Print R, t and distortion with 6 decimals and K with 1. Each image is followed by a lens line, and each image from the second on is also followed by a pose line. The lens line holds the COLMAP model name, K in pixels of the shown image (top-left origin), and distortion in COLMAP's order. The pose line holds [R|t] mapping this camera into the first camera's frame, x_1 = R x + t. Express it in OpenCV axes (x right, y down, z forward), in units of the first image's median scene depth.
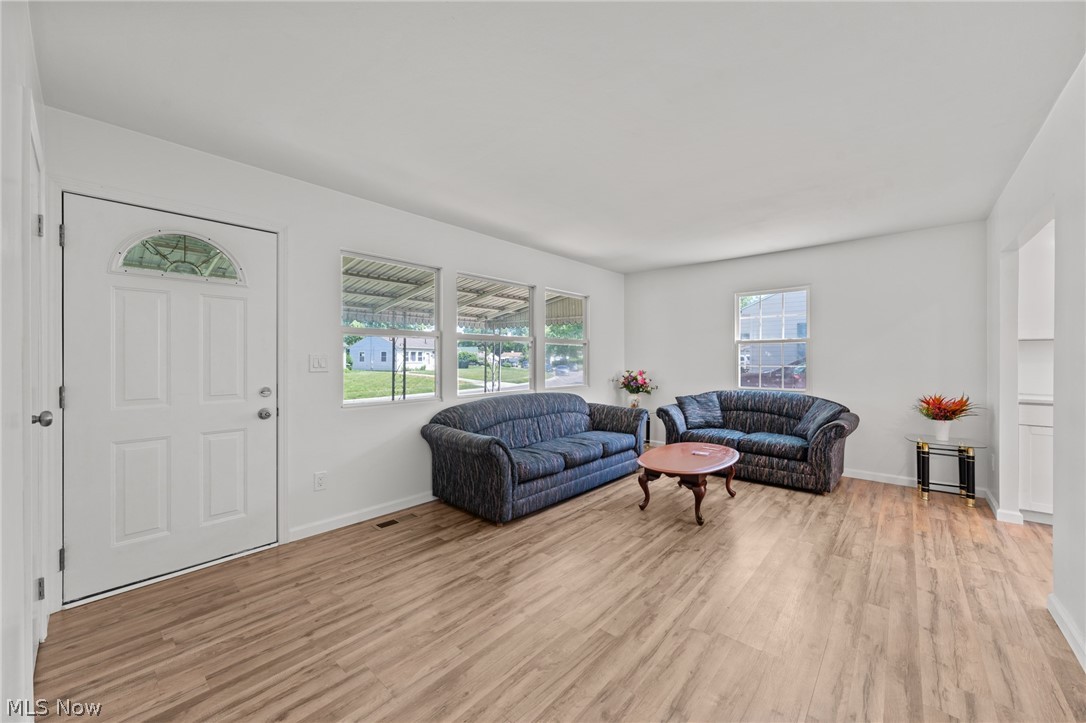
lens RADIAL K [[410.2, 0, 546.2], [0, 410.2, 357.9], [0, 0, 1]] dist [-0.000683, -0.000011]
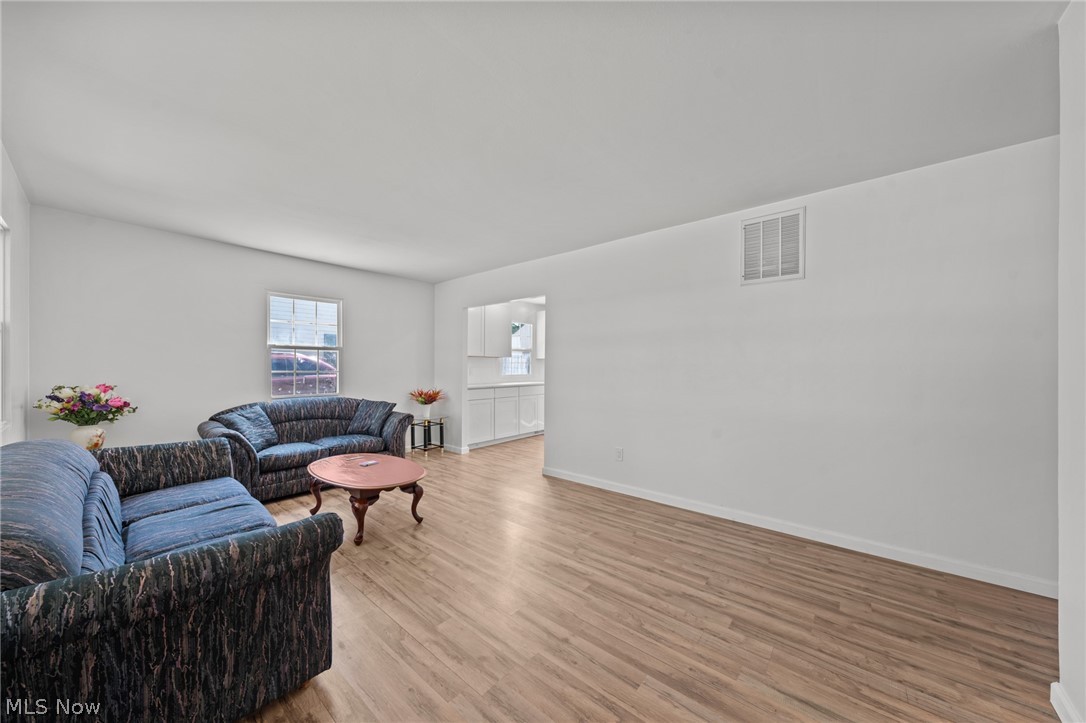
lens RADIAL K [[374.4, 0, 539.4], [0, 374.4, 366.4], [0, 0, 1]] dist [-0.001576, -0.000050]
pose [[-0.021612, -0.000183, 0.999766, -0.587788], [-0.004889, 0.999988, 0.000078, 0.003325], [-0.999754, -0.004886, -0.021613, 0.708021]]
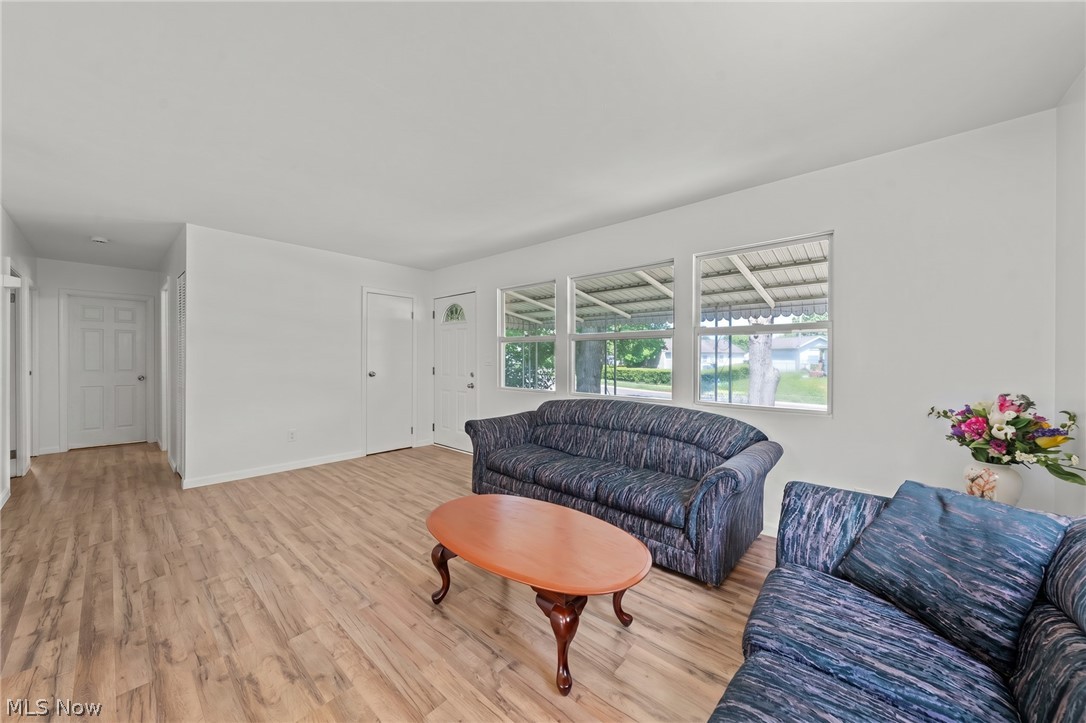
lens RADIAL K [[387.7, 0, 534.8], [0, 387.7, 354.9], [0, 0, 1]] dist [-0.000085, 0.000052]
pose [[-0.017509, -0.008574, -0.999810, 1.003670], [-0.005338, 0.999950, -0.008482, 0.003573], [0.999832, 0.005188, -0.017554, 1.157982]]
